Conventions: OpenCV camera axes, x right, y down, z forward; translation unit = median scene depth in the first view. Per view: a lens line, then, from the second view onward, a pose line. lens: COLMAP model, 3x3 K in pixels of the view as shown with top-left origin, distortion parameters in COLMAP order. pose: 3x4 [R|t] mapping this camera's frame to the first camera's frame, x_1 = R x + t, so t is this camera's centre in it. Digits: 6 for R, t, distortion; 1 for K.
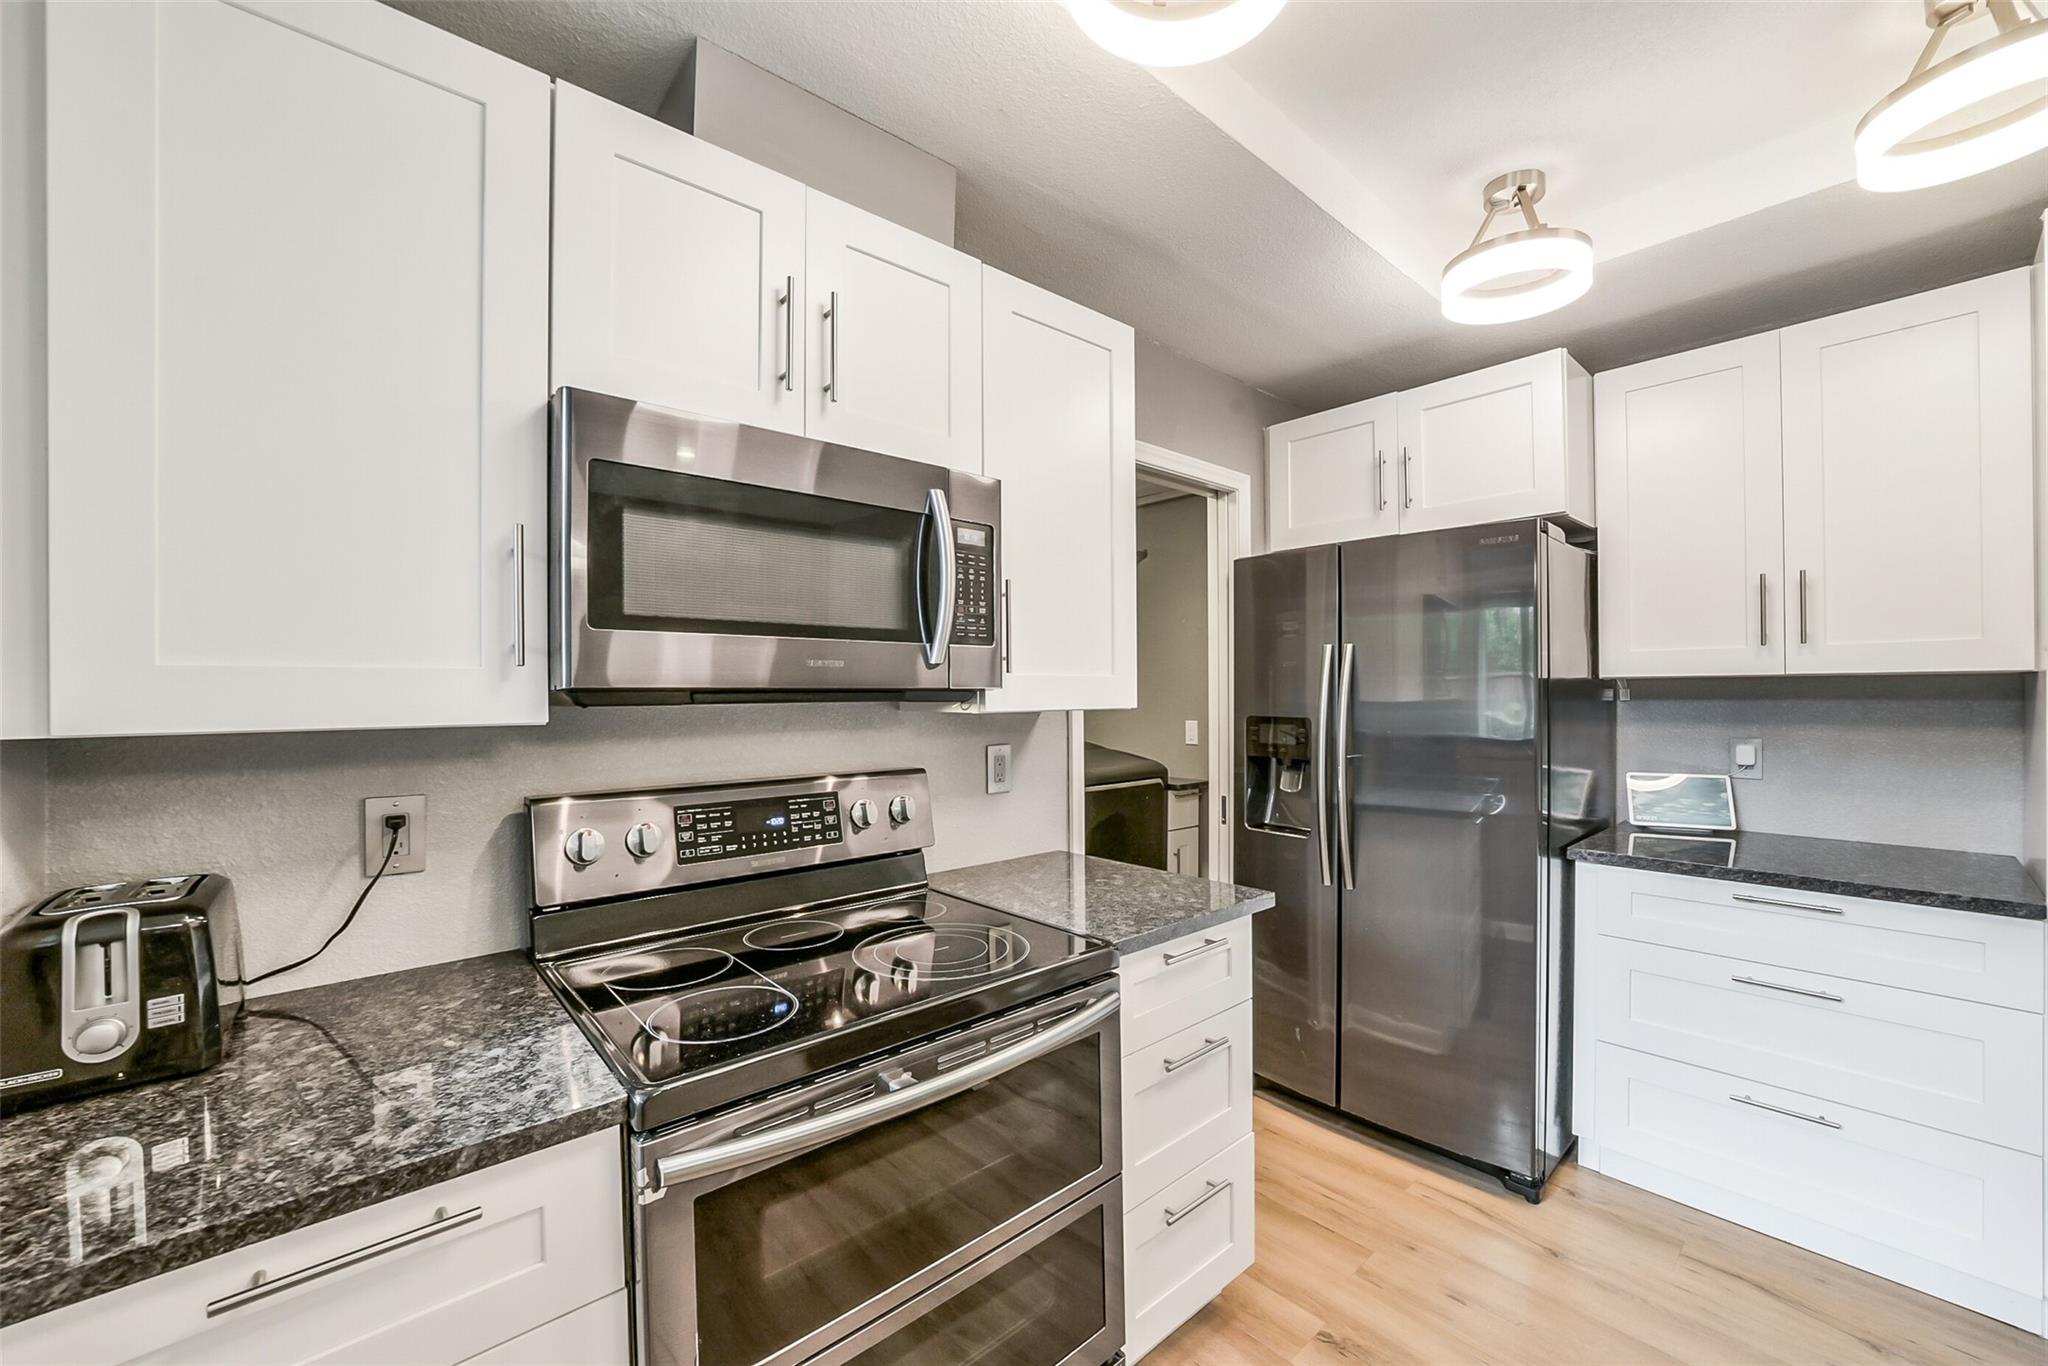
lens RADIAL K [[794.4, 0, 1031.6], [0, 794.4, 698.2], [0, 0, 1]] dist [-0.027692, 0.004631]
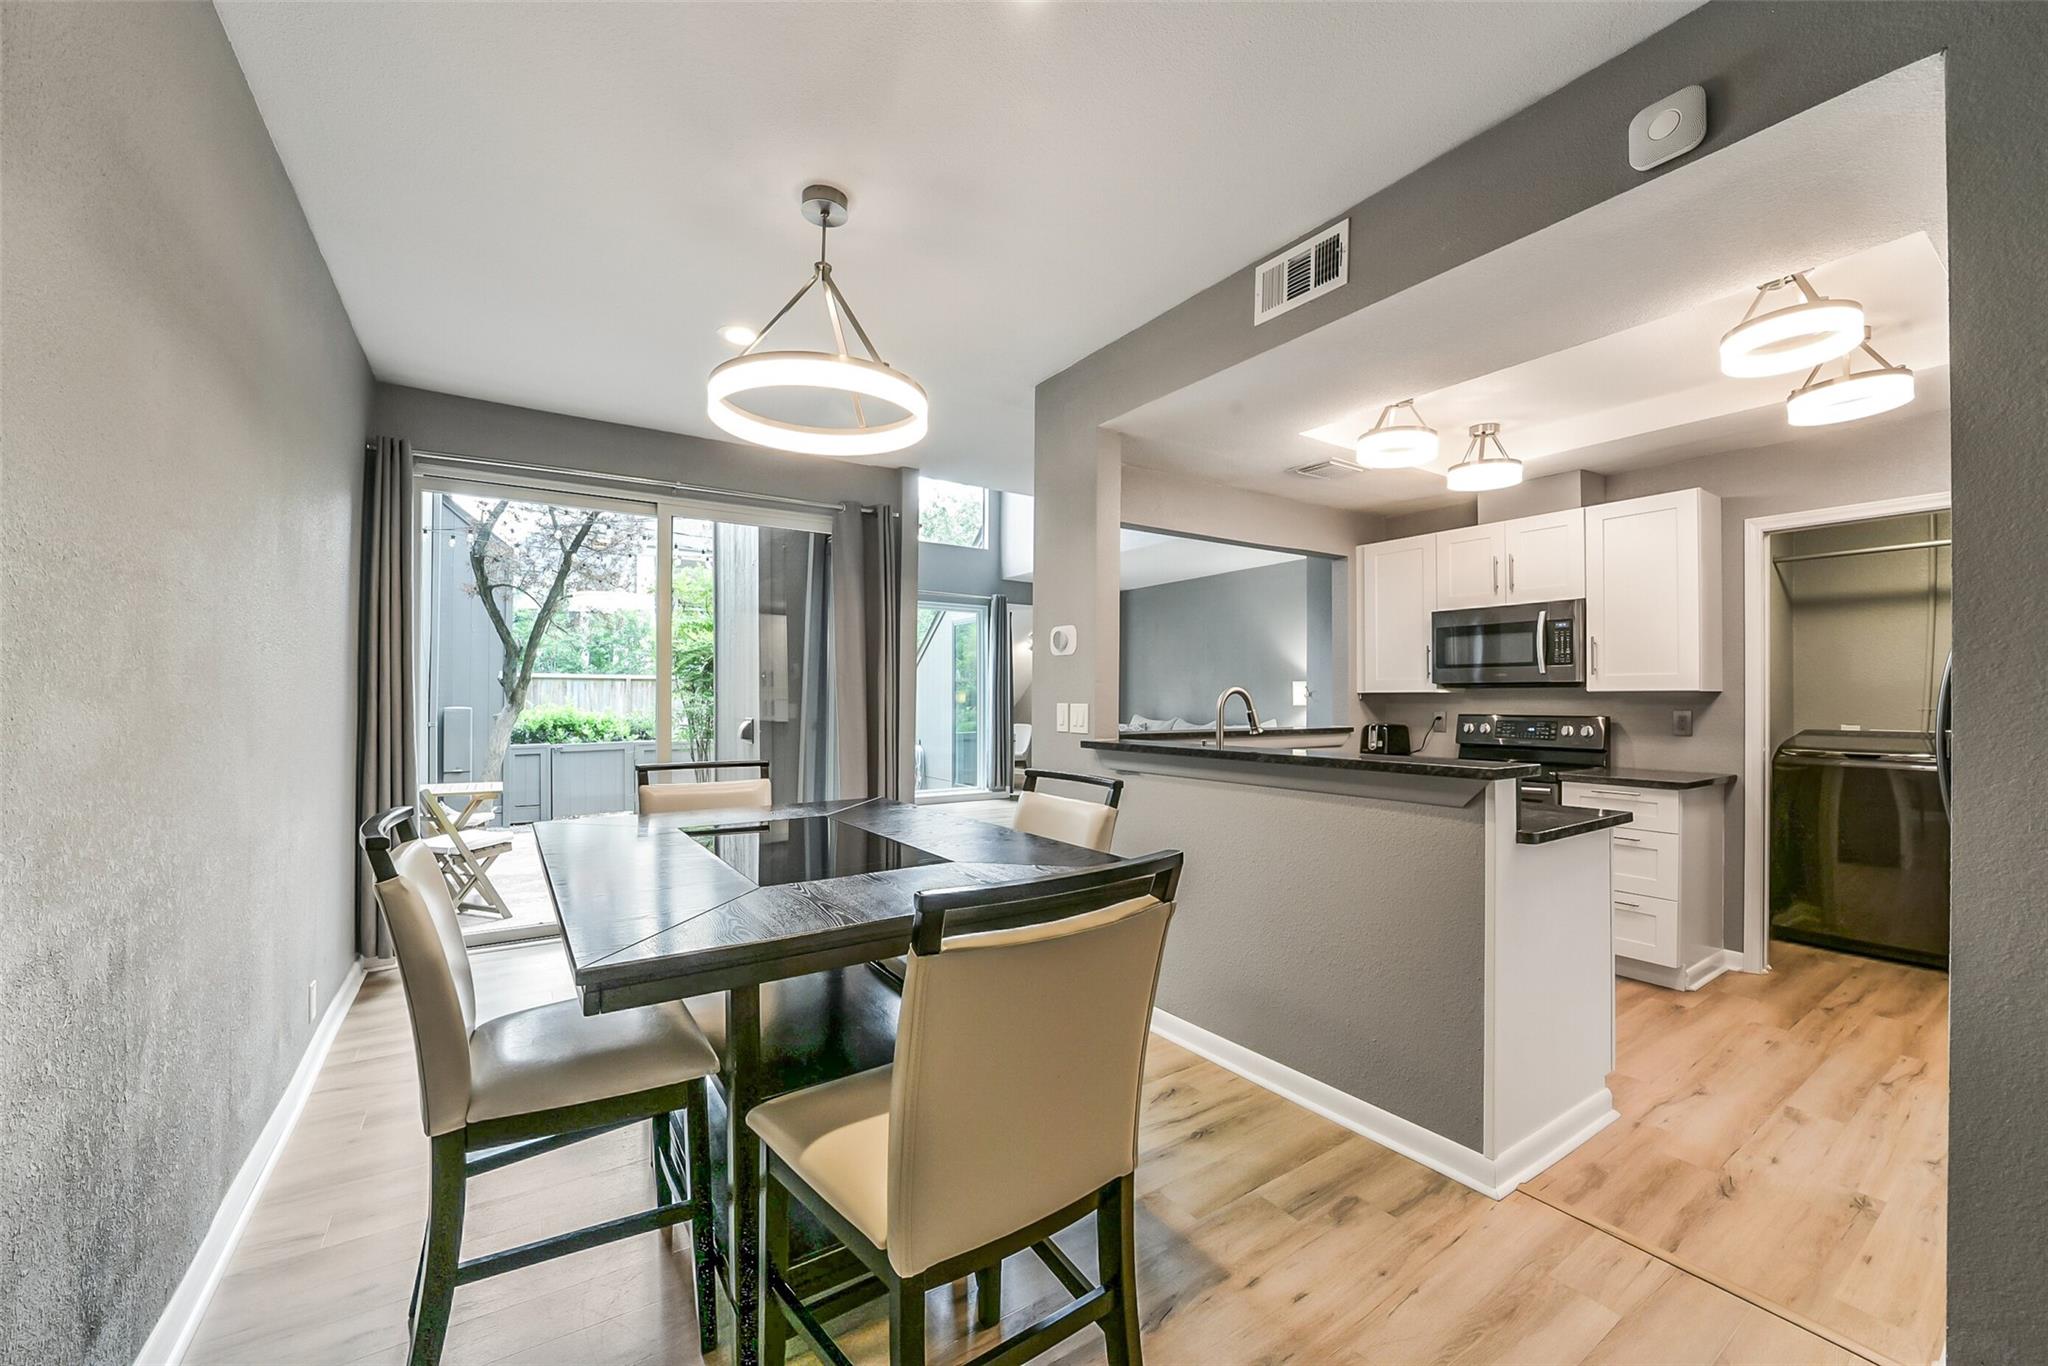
lens RADIAL K [[794.4, 0, 1036.4], [0, 794.4, 694.0], [0, 0, 1]] dist [-0.027692, 0.004631]
pose [[-0.125655, -0.003882, -0.992066, 2.705129], [-0.005819, 0.999978, -0.003176, 0.047235], [0.992057, 0.005374, -0.125675, -0.407214]]
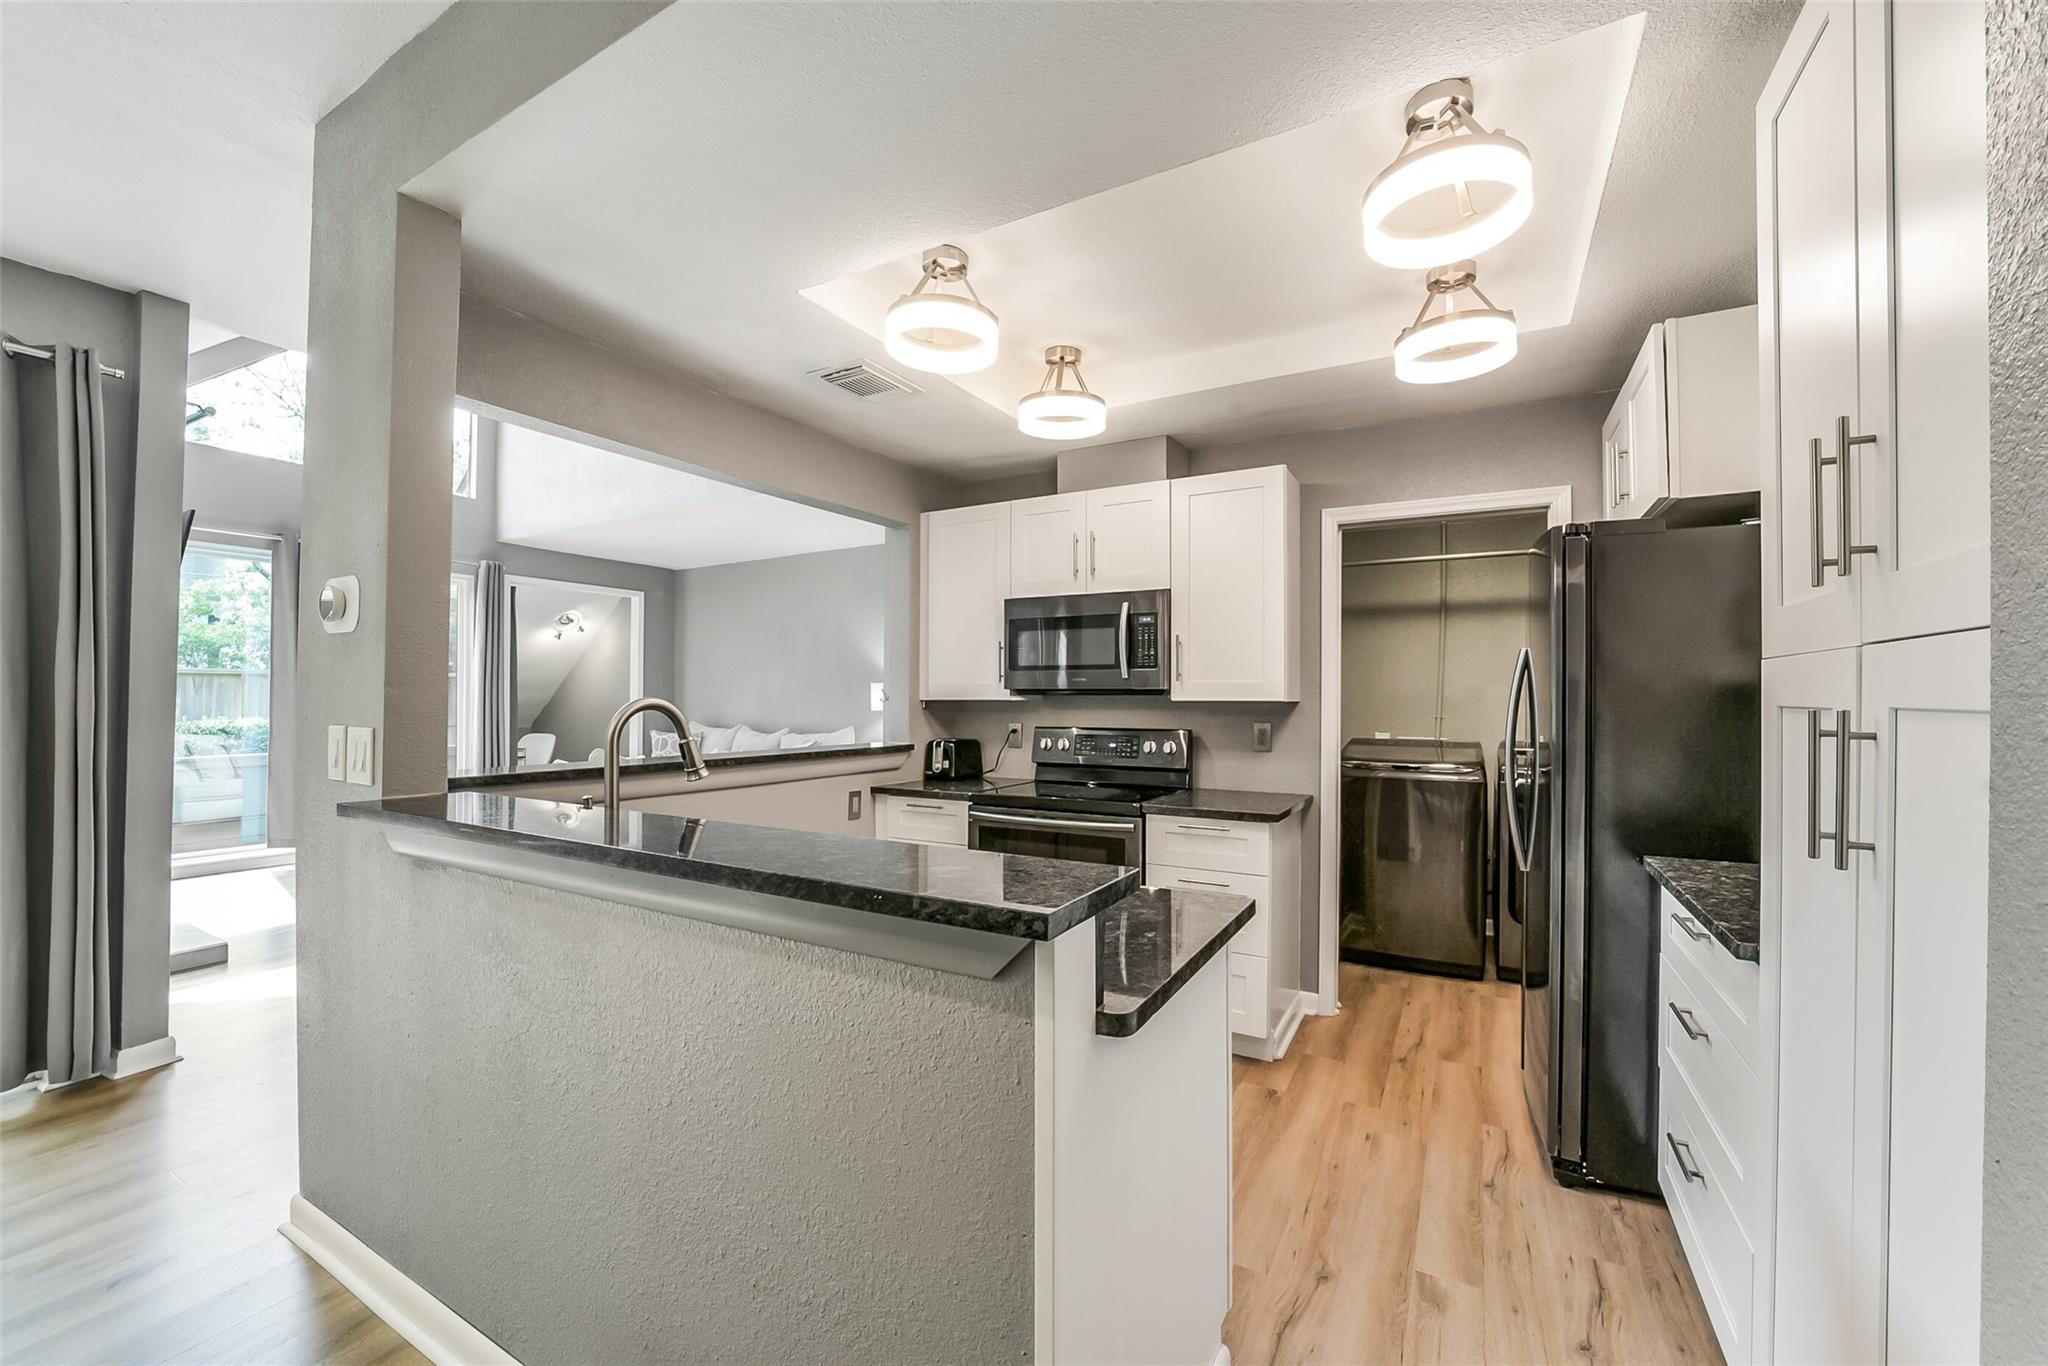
lens RADIAL K [[794.4, 0, 1027.7], [0, 794.4, 689.5], [0, 0, 1]] dist [-0.027692, 0.004631]
pose [[0.328453, -0.007510, -0.944490, 1.841399], [-0.008910, 0.999899, -0.011049, 0.016606], [0.944478, 0.012045, 0.328353, -0.019486]]
